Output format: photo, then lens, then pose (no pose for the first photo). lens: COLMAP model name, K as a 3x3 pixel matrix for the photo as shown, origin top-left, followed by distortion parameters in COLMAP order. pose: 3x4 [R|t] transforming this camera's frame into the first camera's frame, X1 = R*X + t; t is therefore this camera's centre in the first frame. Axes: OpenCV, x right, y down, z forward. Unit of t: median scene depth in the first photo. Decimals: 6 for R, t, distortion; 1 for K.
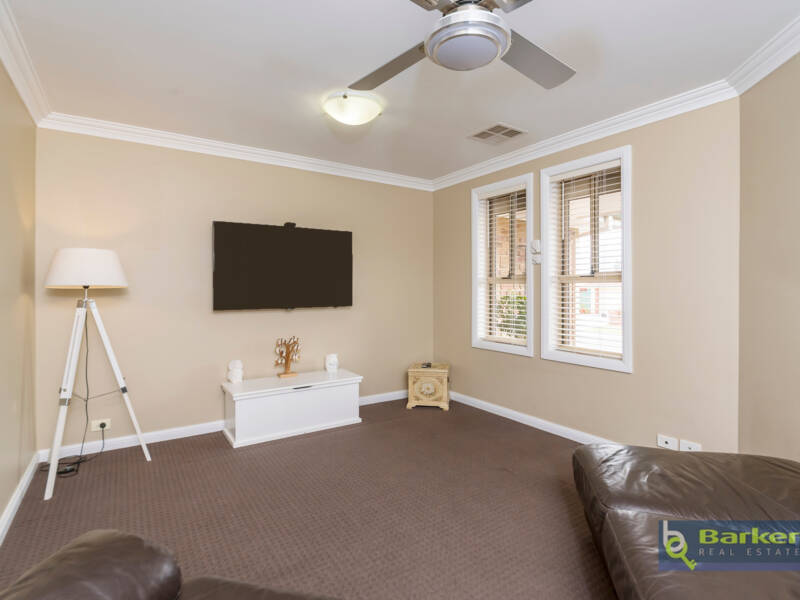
lens RADIAL K [[418.8, 0, 398.7], [0, 418.8, 296.2], [0, 0, 1]] dist [0.005806, -0.000783]
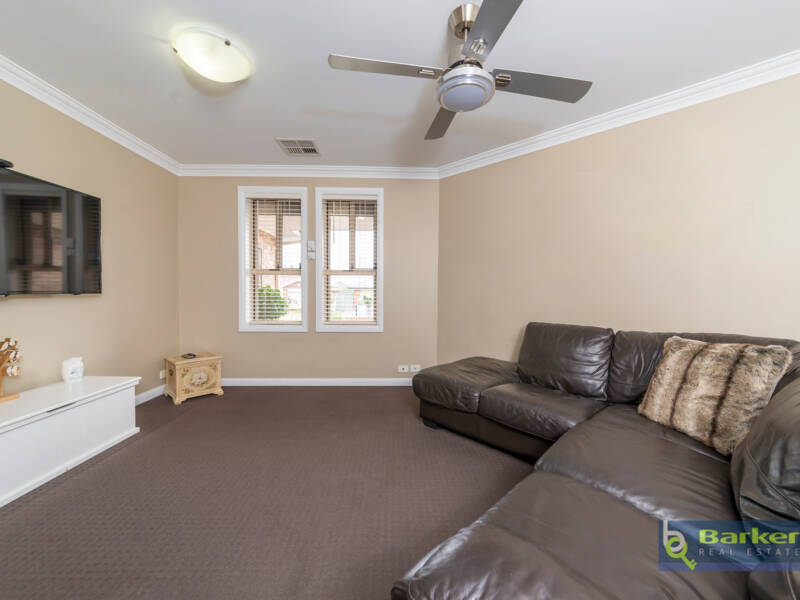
lens RADIAL K [[321.0, 0, 400.0], [0, 321.0, 304.5], [0, 0, 1]] dist [-0.009882, -0.000560]
pose [[0.531436, -0.026433, 0.846686, -0.324036], [0.008004, 0.999625, 0.026183, 0.033830], [-0.847061, -0.007137, 0.531448, 0.216058]]
